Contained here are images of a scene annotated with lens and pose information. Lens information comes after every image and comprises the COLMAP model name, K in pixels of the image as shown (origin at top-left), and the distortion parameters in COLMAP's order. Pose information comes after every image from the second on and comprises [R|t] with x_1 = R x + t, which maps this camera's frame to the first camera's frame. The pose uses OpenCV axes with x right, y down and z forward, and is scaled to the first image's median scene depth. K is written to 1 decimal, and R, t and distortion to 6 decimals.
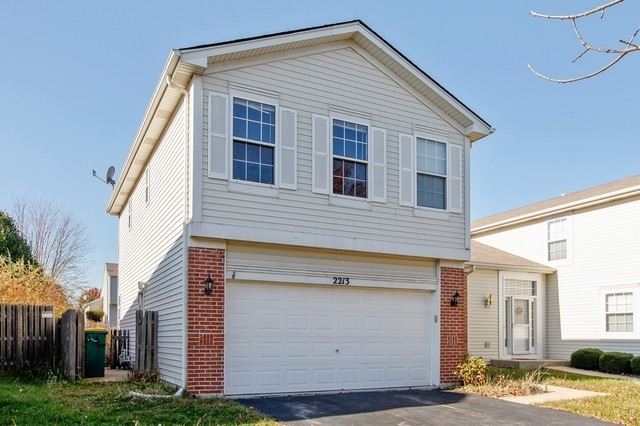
lens RADIAL K [[498.9, 0, 318.5], [0, 498.9, 215.6], [0, 0, 1]] dist [-0.030875, -0.003279]
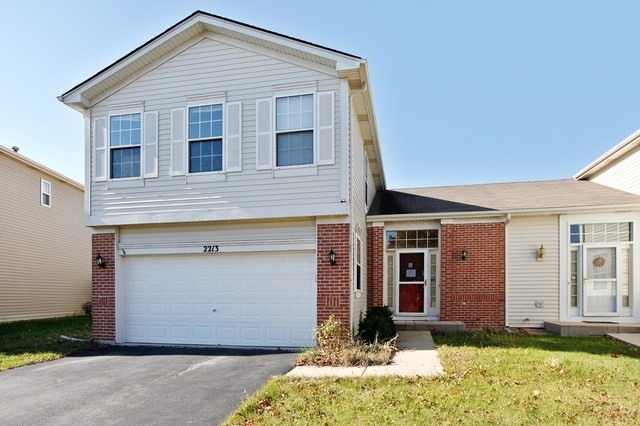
lens RADIAL K [[428.0, 0, 320.1], [0, 428.0, 215.6], [0, 0, 1]] dist [-0.047906, 0.006750]
pose [[0.782653, -0.126867, -0.609392, 0.771347], [0.155474, 0.987822, -0.005973, 0.094472], [0.602729, -0.090069, 0.792847, 0.369932]]
